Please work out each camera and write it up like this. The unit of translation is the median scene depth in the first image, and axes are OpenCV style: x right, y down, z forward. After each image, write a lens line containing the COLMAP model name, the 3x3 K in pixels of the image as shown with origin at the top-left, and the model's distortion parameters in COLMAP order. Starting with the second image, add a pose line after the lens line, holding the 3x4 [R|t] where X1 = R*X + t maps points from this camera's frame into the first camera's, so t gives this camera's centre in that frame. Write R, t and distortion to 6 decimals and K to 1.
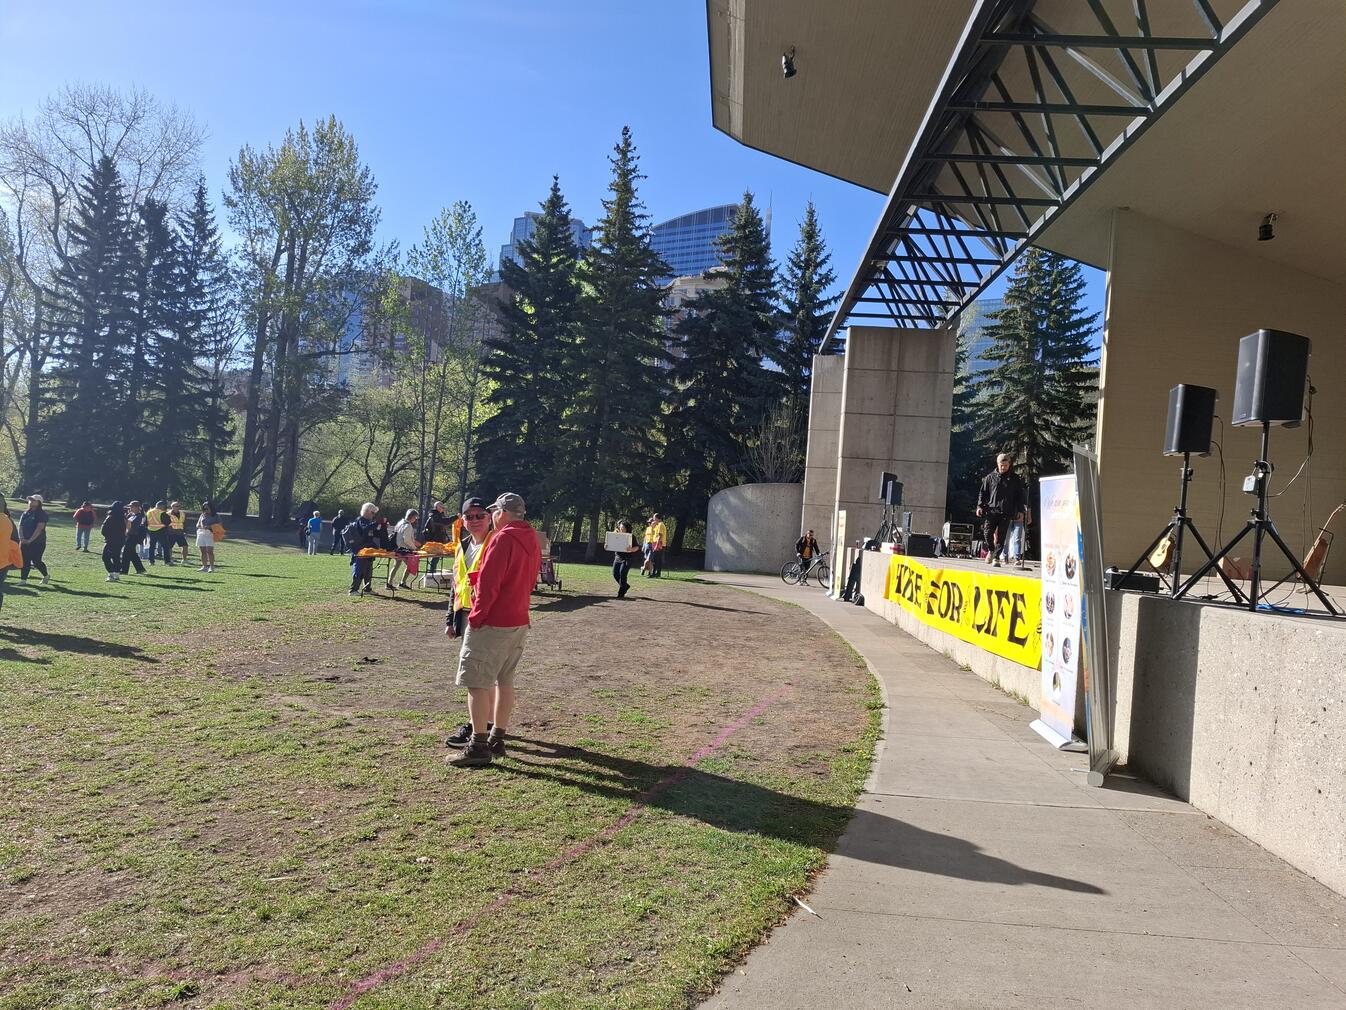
lens RADIAL K [[941.3, 0, 653.9], [0, 941.3, 502.3], [0, 0, 1]] dist [0.116480, -0.131438]
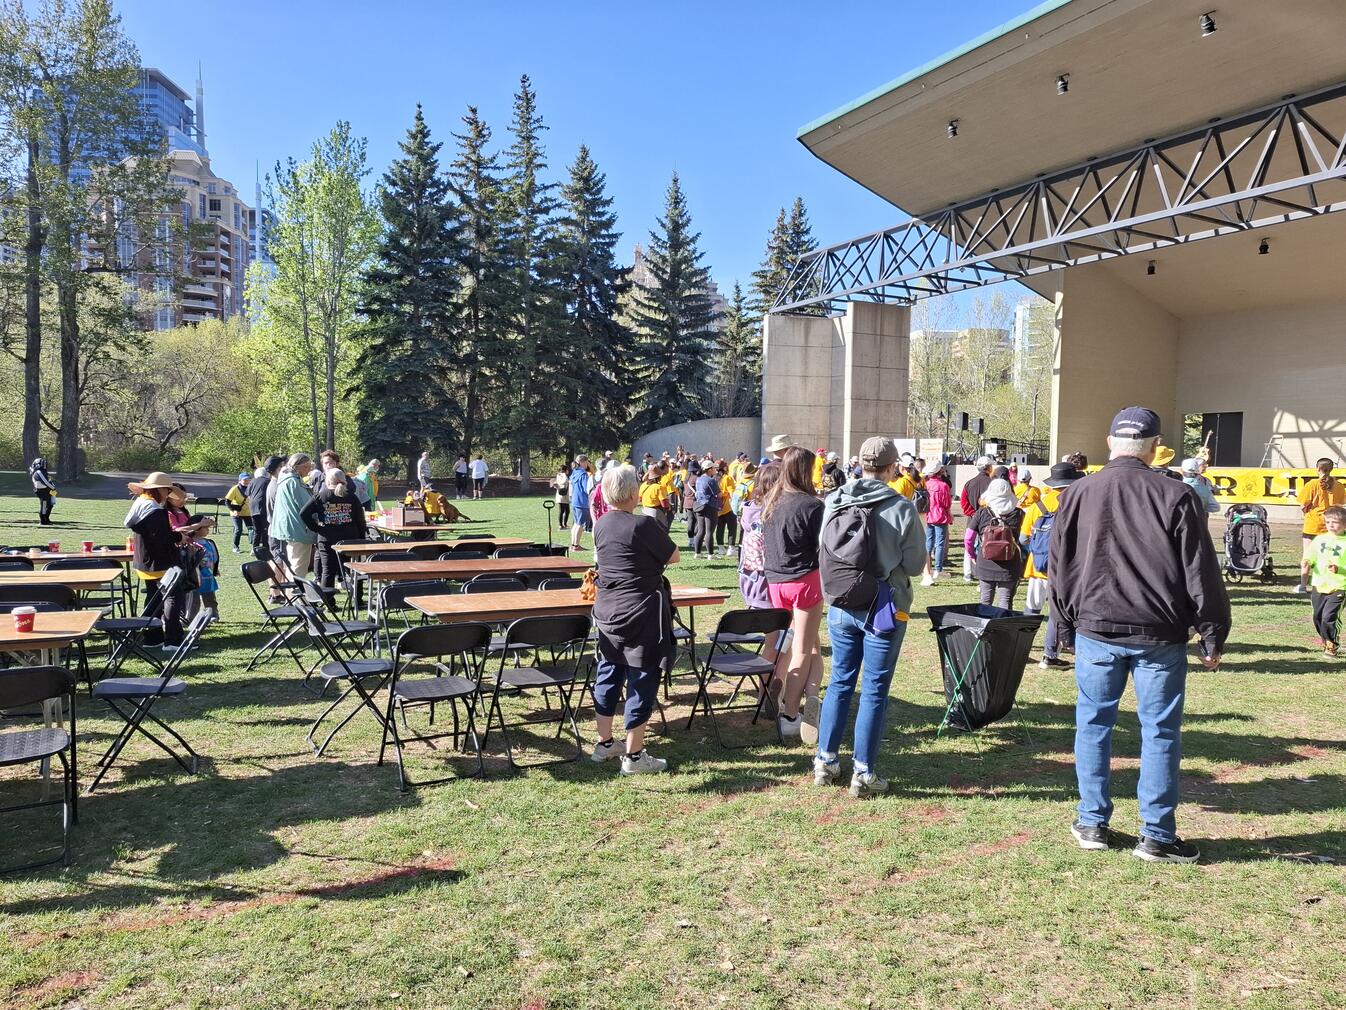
lens RADIAL K [[934.6, 0, 685.6], [0, 934.6, 509.5], [0, 0, 1]] dist [0.101284, -0.121083]
pose [[0.812157, -0.087415, 0.576854, -0.326408], [0.029857, 0.993644, 0.108539, -0.018513], [-0.582675, -0.070928, 0.809604, 0.018032]]
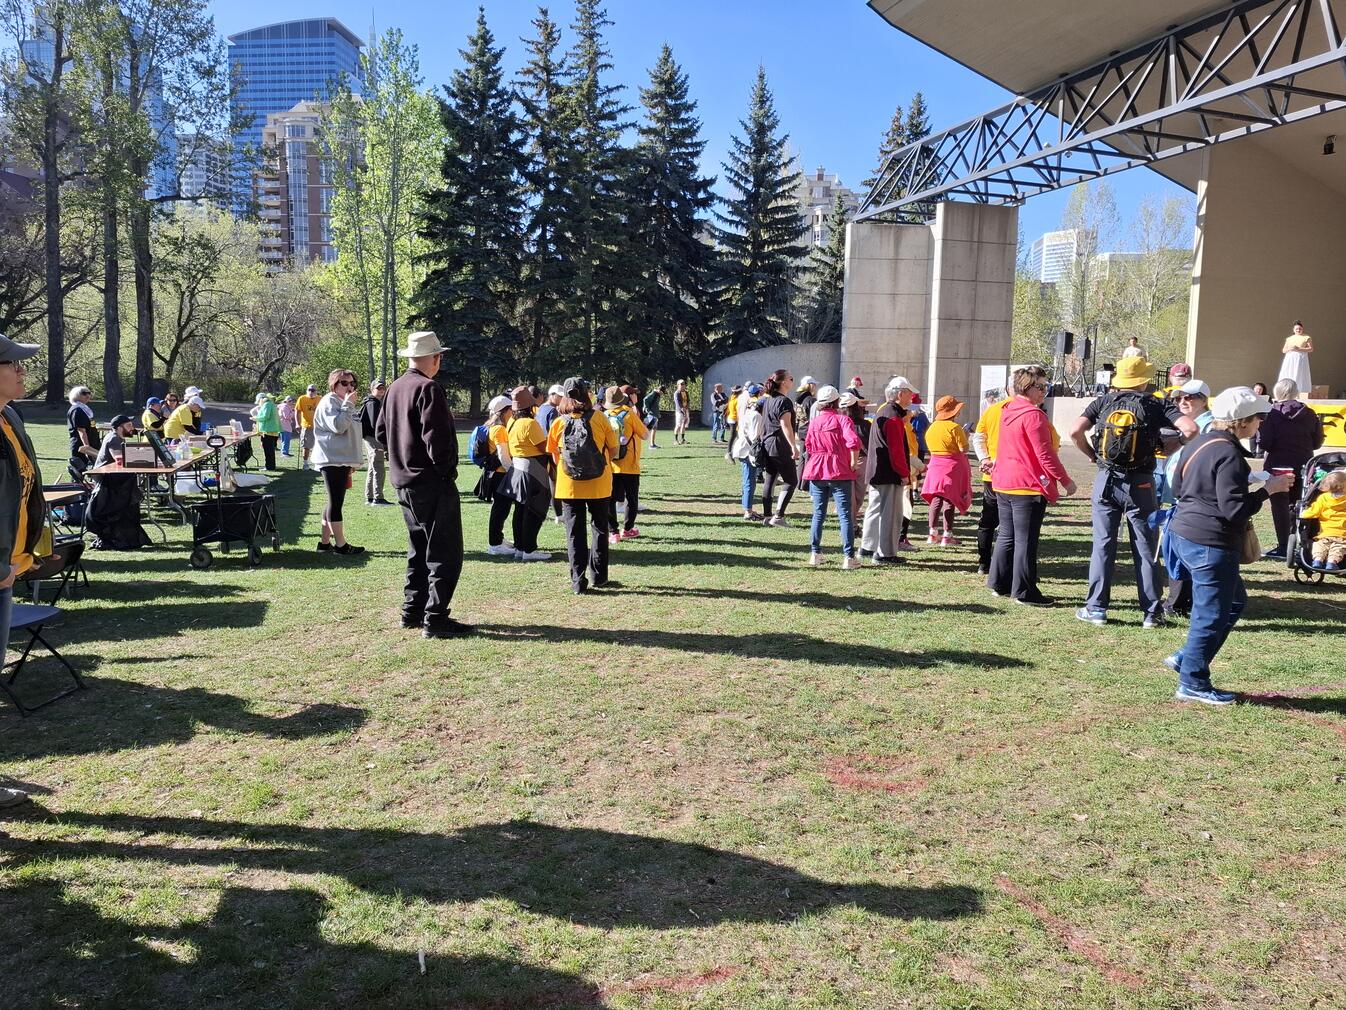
lens RADIAL K [[933.7, 0, 671.6], [0, 933.7, 493.1], [0, 0, 1]] dist [0.101355, -0.126285]
pose [[0.903201, -0.098648, 0.417729, -0.248860], [0.036240, 0.987282, 0.154792, -0.011841], [-0.427686, -0.124669, 0.895289, 0.036103]]
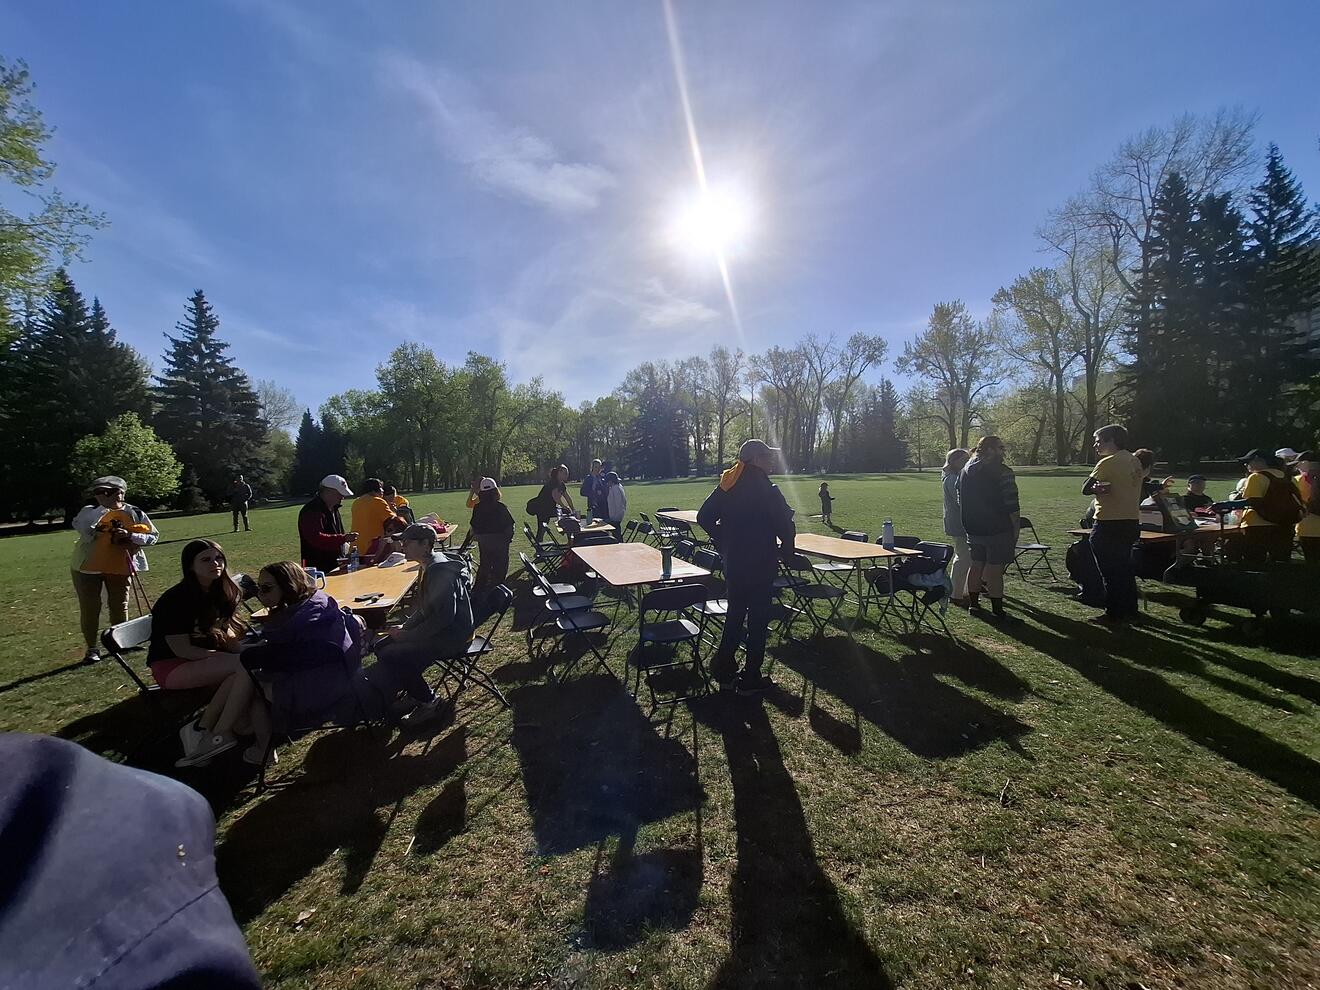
lens RADIAL K [[513.9, 0, 660.9], [0, 513.9, 498.0], [0, 0, 1]] dist [-0.010846, 0.002207]
pose [[0.410302, -0.040157, -0.911065, -0.213789], [0.089418, 0.995988, -0.003630, -0.007091], [0.907555, -0.079976, 0.412246, 0.100859]]
